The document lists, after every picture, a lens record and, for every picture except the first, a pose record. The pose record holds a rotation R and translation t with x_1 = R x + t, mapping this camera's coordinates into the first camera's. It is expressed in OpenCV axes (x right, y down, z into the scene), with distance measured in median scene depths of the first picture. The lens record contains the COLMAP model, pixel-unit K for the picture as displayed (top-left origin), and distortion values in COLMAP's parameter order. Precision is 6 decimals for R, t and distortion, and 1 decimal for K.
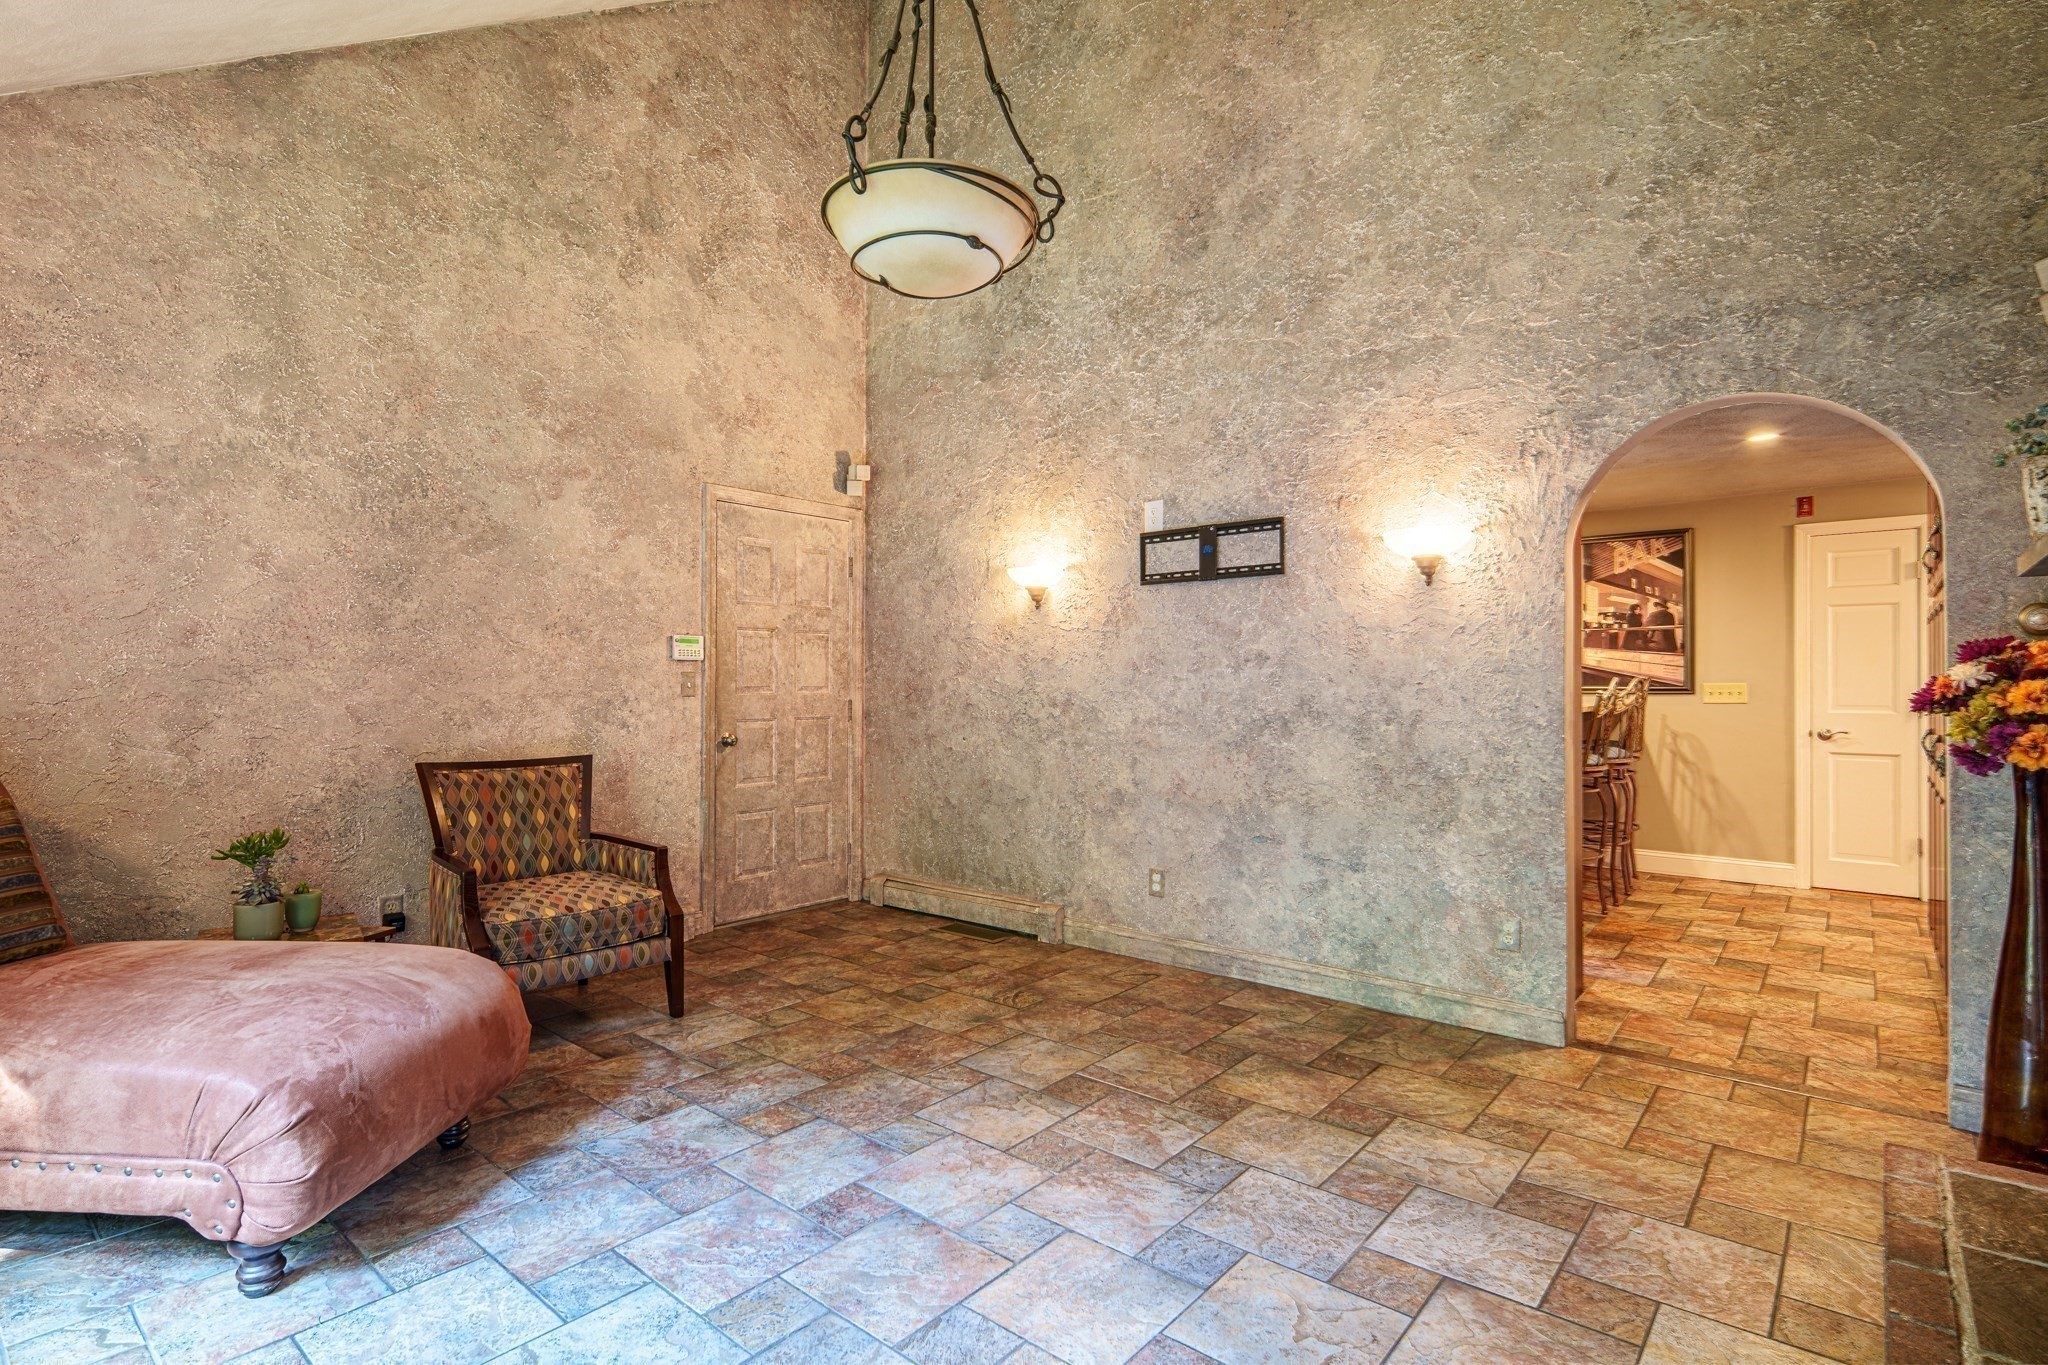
lens RADIAL K [[994.2, 0, 1024.0], [0, 994.2, 682.5], [0, 0, 1]] dist [0.000658, -0.000198]
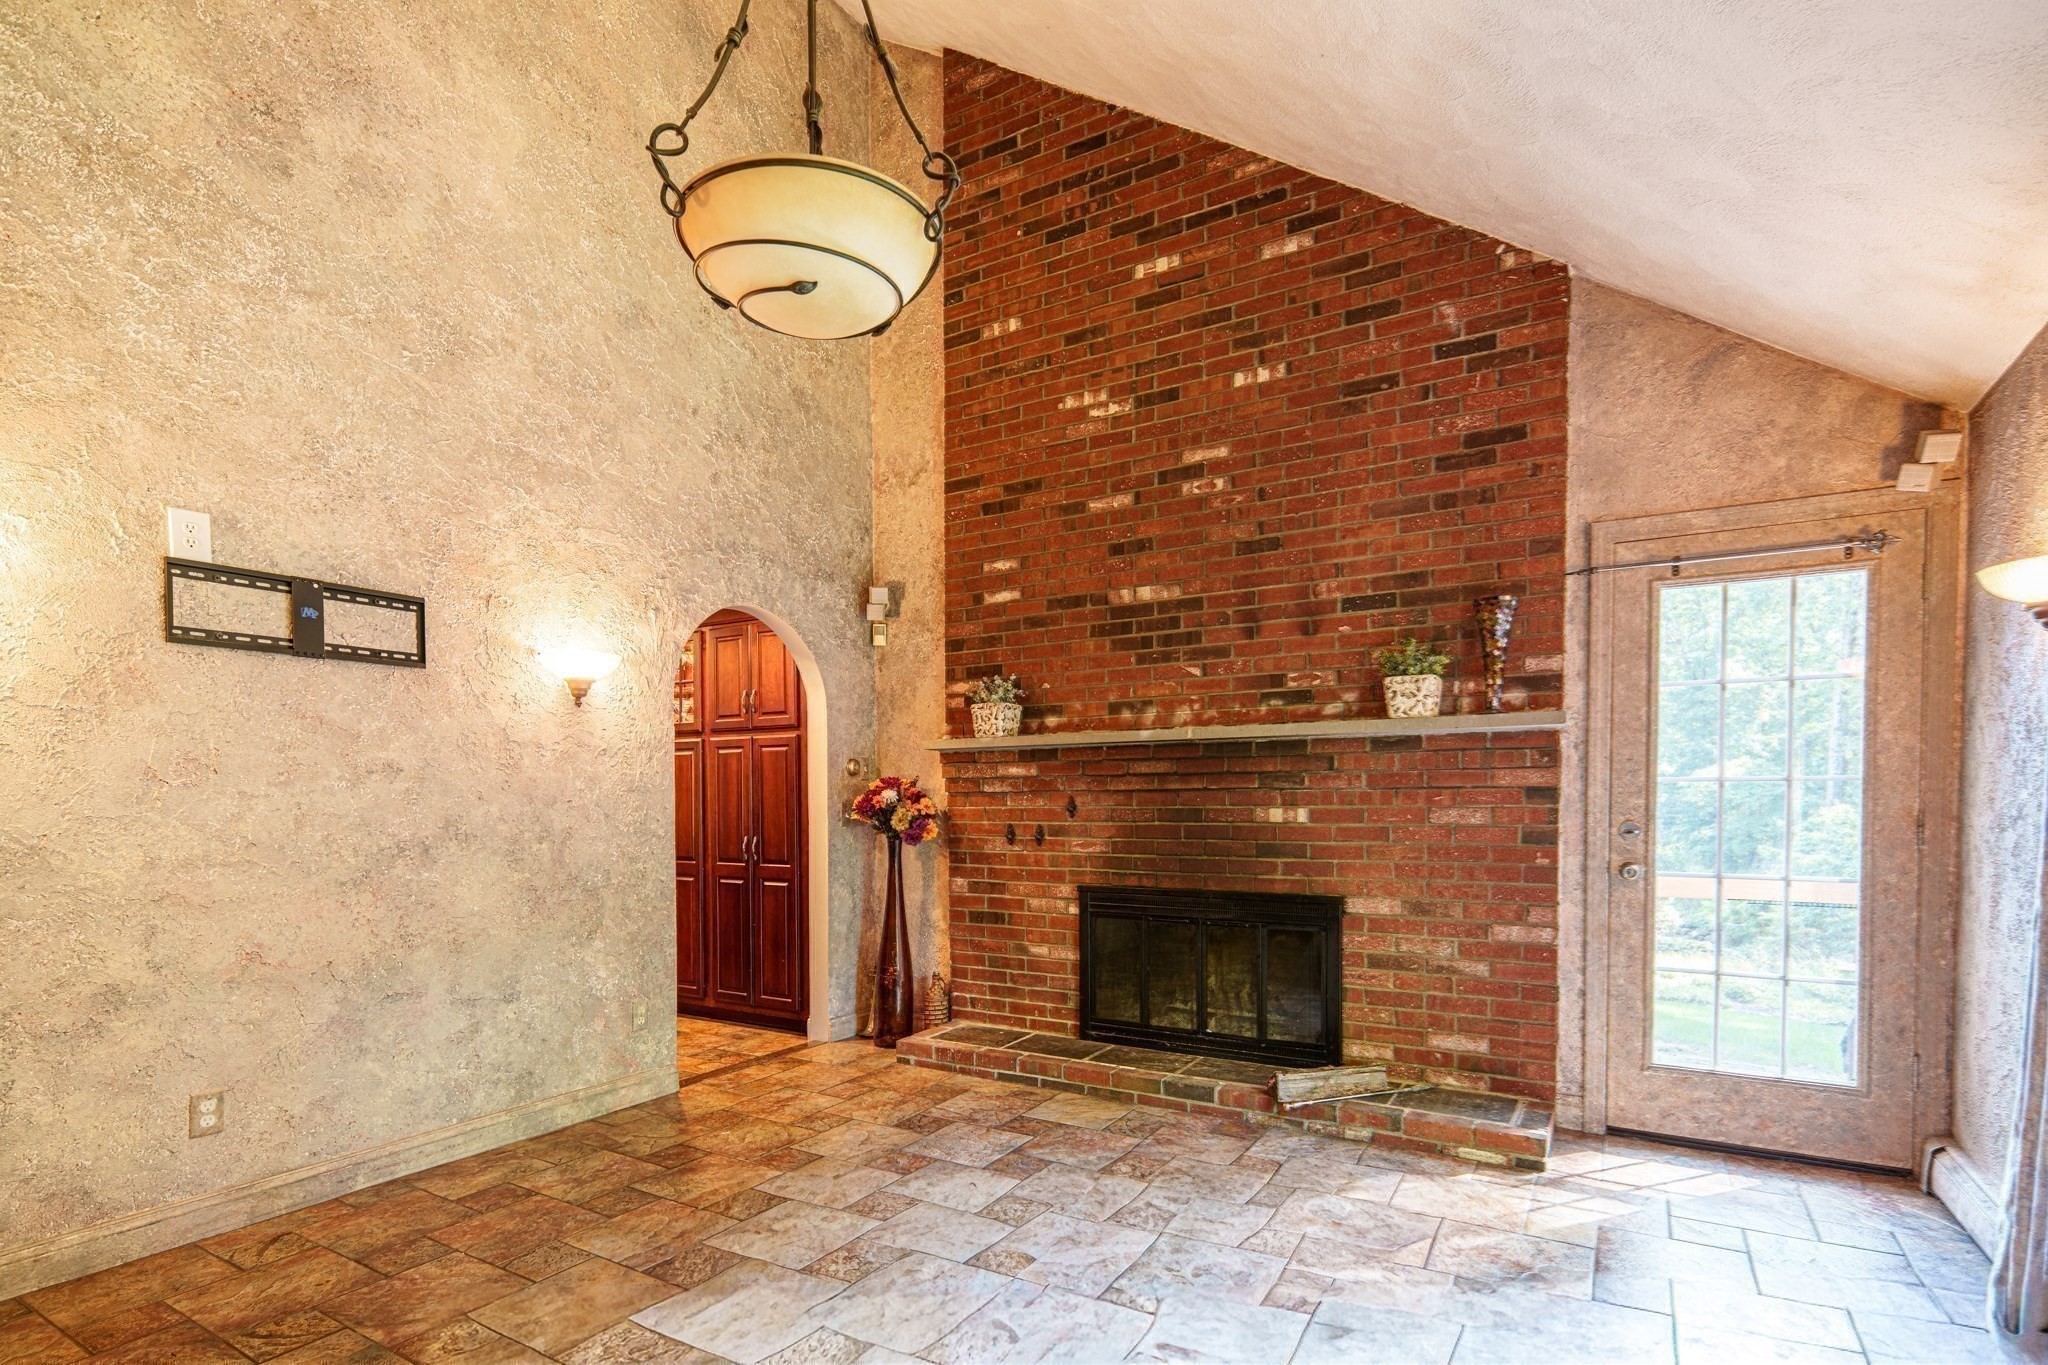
lens RADIAL K [[1011.9, 0, 1024.1], [0, 1011.9, 830.6], [0, 0, 1]] dist [0.000413, 0.000045]
pose [[-0.160571, -0.029879, 0.986572, -0.655024], [0.001310, 0.999534, 0.030485, 0.000007], [-0.987023, 0.006187, -0.160457, 0.650889]]
